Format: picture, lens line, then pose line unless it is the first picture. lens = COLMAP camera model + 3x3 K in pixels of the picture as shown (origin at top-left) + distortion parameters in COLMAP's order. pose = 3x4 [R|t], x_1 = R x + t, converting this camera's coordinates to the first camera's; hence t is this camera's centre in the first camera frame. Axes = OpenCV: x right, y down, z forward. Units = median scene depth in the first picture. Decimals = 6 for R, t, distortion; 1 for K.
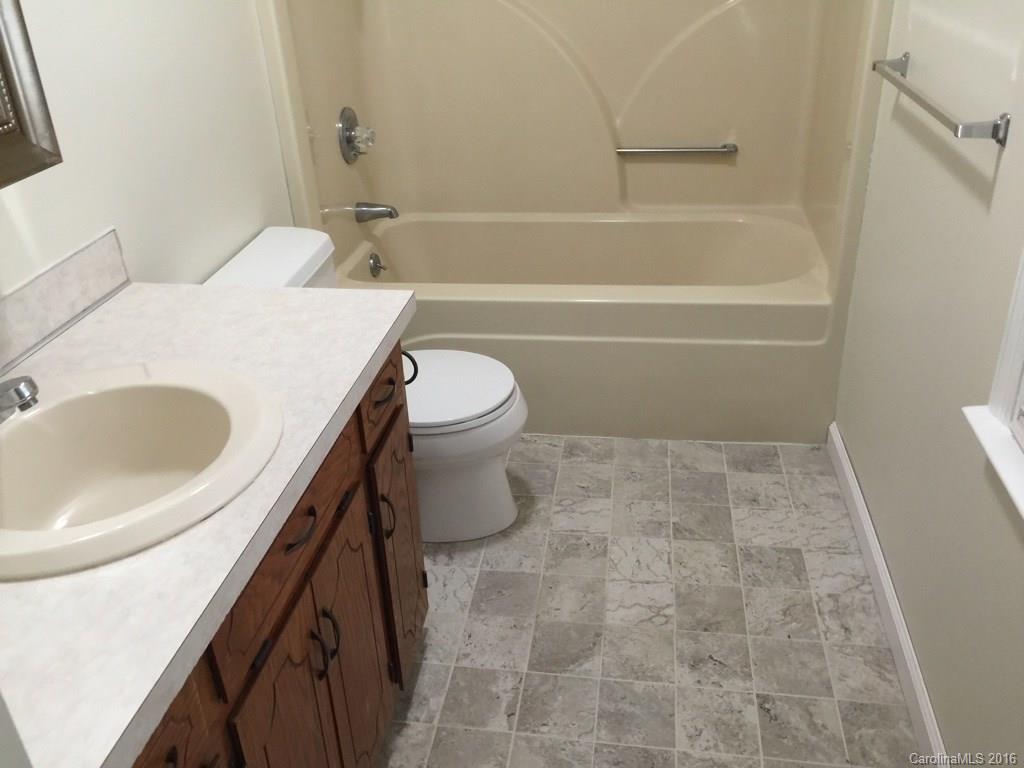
lens RADIAL K [[893.3, 0, 513.1], [0, 893.3, 383.7], [0, 0, 1]] dist [0.075487, -0.109484]
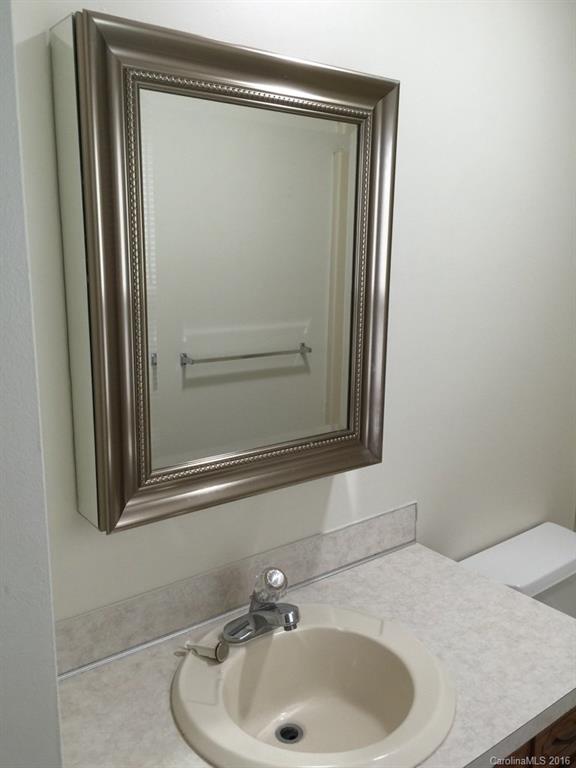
lens RADIAL K [[670.0, 0, 273.3], [0, 670.0, 361.6], [0, 0, 1]] dist [0.075487, -0.109484]
pose [[0.714795, 0.160389, -0.680693, 0.082310], [-0.358381, 0.919832, -0.159599, -0.140927], [0.600525, 0.358028, 0.714972, 0.050303]]
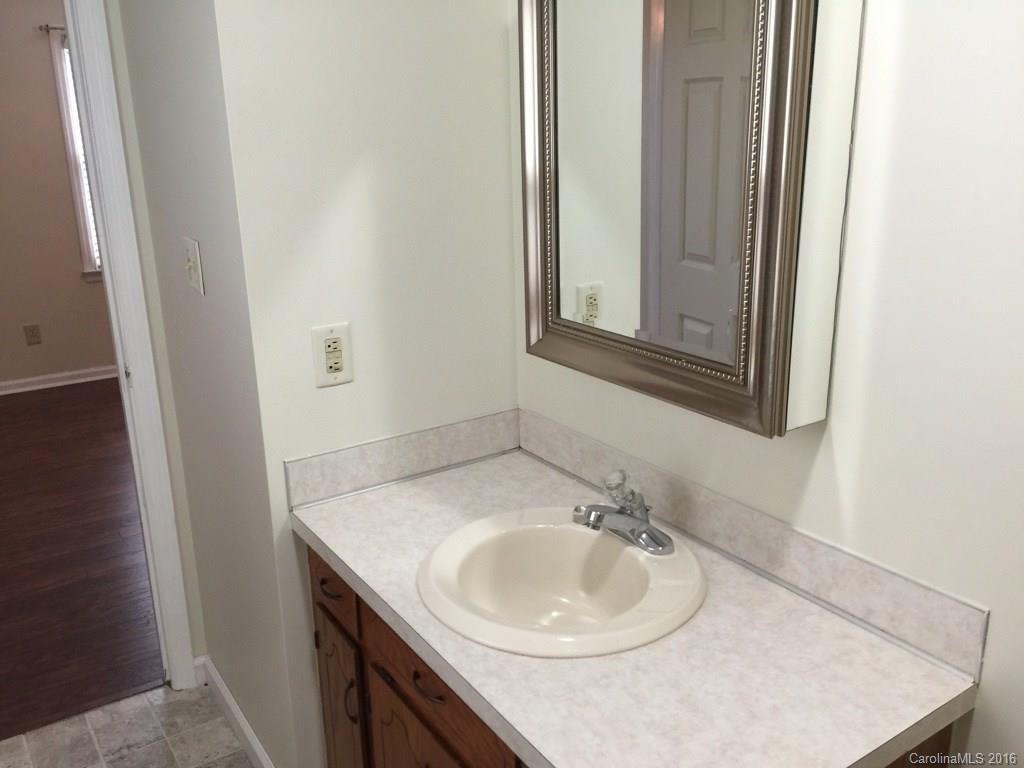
lens RADIAL K [[893.3, 0, 513.6], [0, 893.3, 382.7], [0, 0, 1]] dist [0.075487, -0.109484]
pose [[-0.735216, 0.249417, -0.630276, 0.264413], [-0.270570, 0.744561, 0.610263, -0.713551], [0.621489, 0.619209, -0.479929, 1.110966]]
